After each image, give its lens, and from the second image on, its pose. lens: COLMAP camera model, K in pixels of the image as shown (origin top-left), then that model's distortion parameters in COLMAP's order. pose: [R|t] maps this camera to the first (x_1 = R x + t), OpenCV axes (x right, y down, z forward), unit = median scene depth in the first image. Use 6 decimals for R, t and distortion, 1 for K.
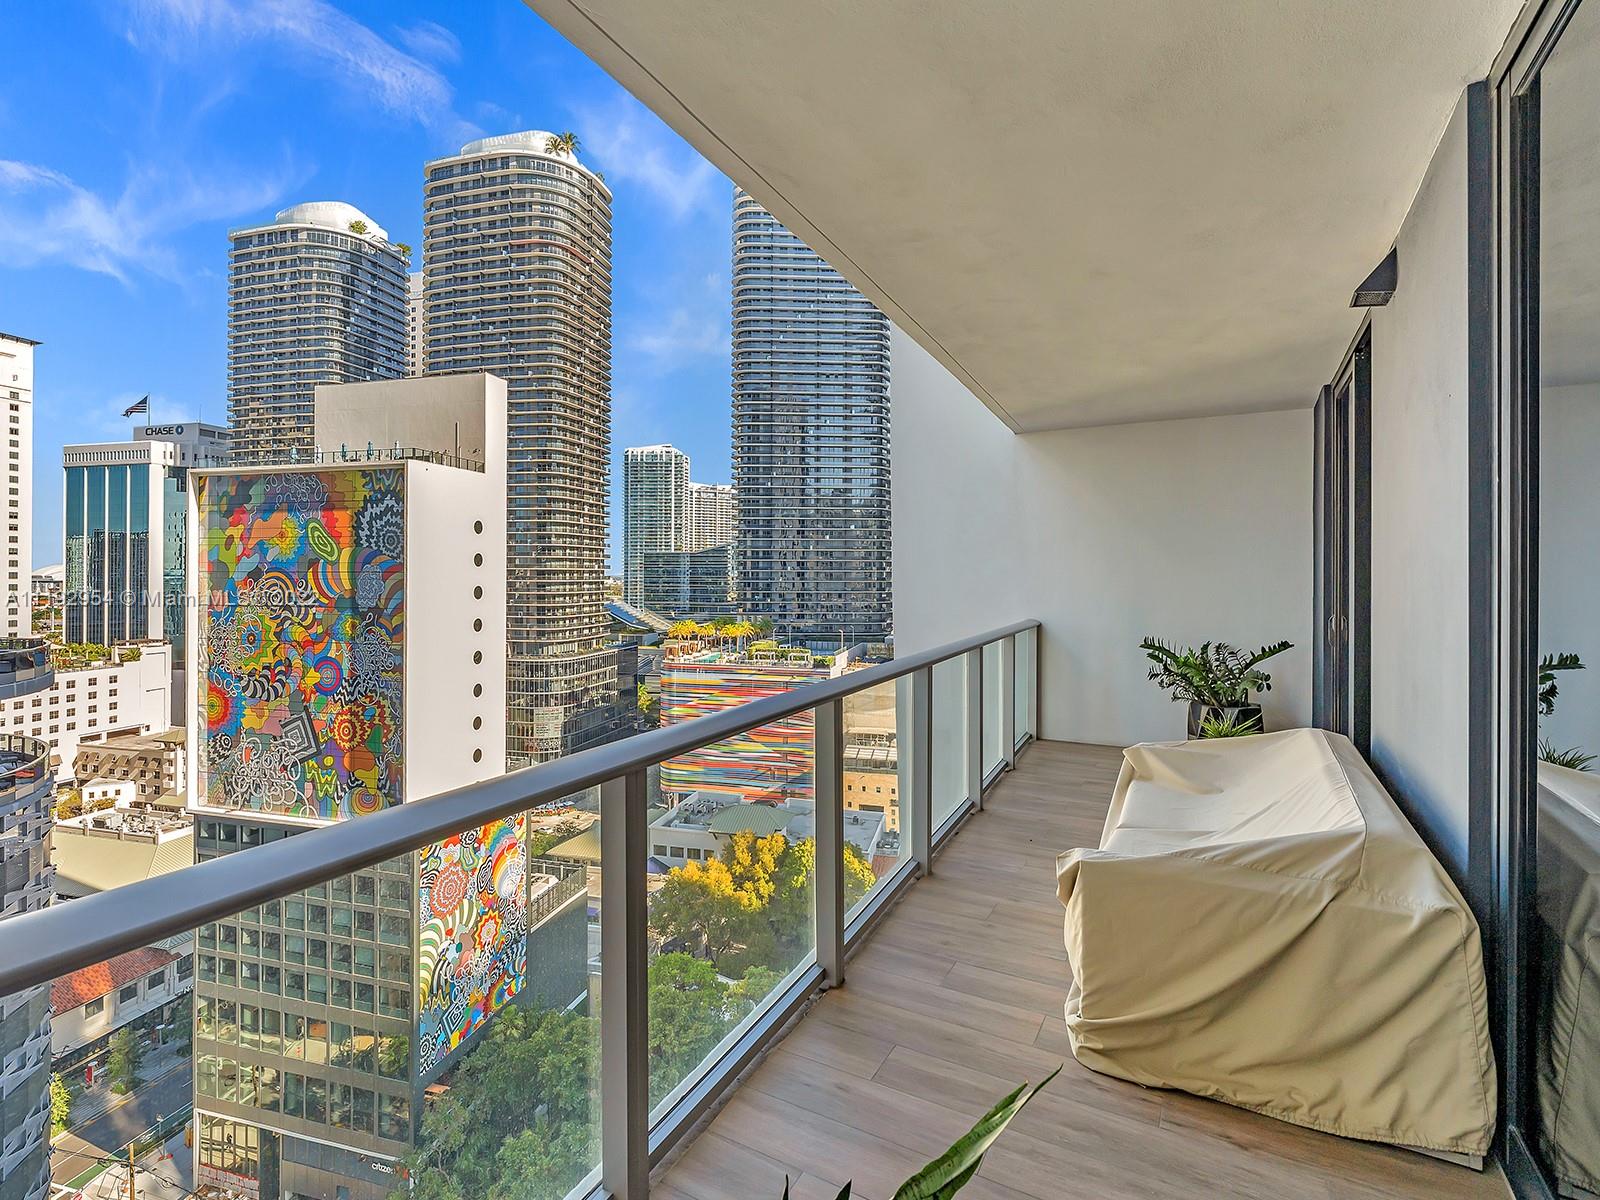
lens RADIAL K [[759.6, 0, 789.6], [0, 759.6, 572.5], [0, 0, 1]] dist [-0.002302, -0.000261]
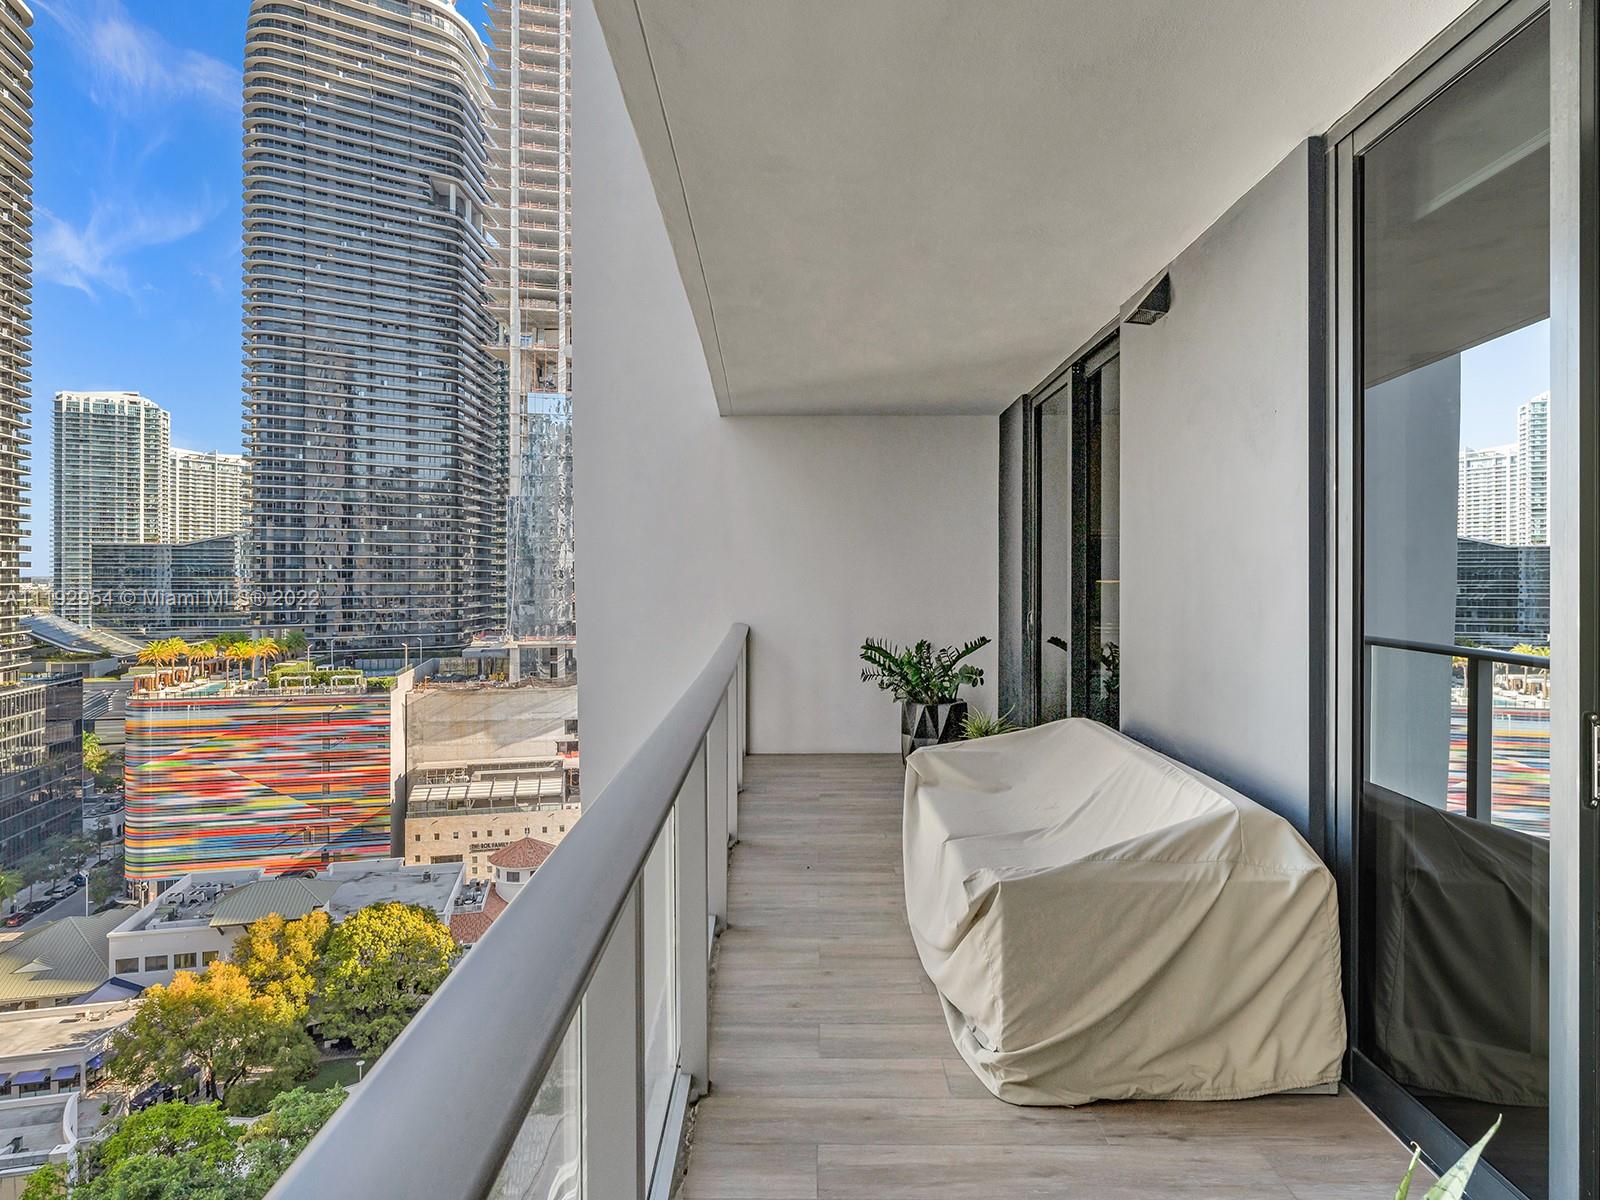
lens RADIAL K [[861.5, 0, 795.9], [0, 861.5, 574.7], [0, 0, 1]] dist [-0.001787, 0.000197]
pose [[0.879987, -0.001936, 0.474993, -0.165511], [0.000512, 0.999995, 0.003128, 0.001846], [-0.474997, -0.002509, 0.879984, 0.099911]]
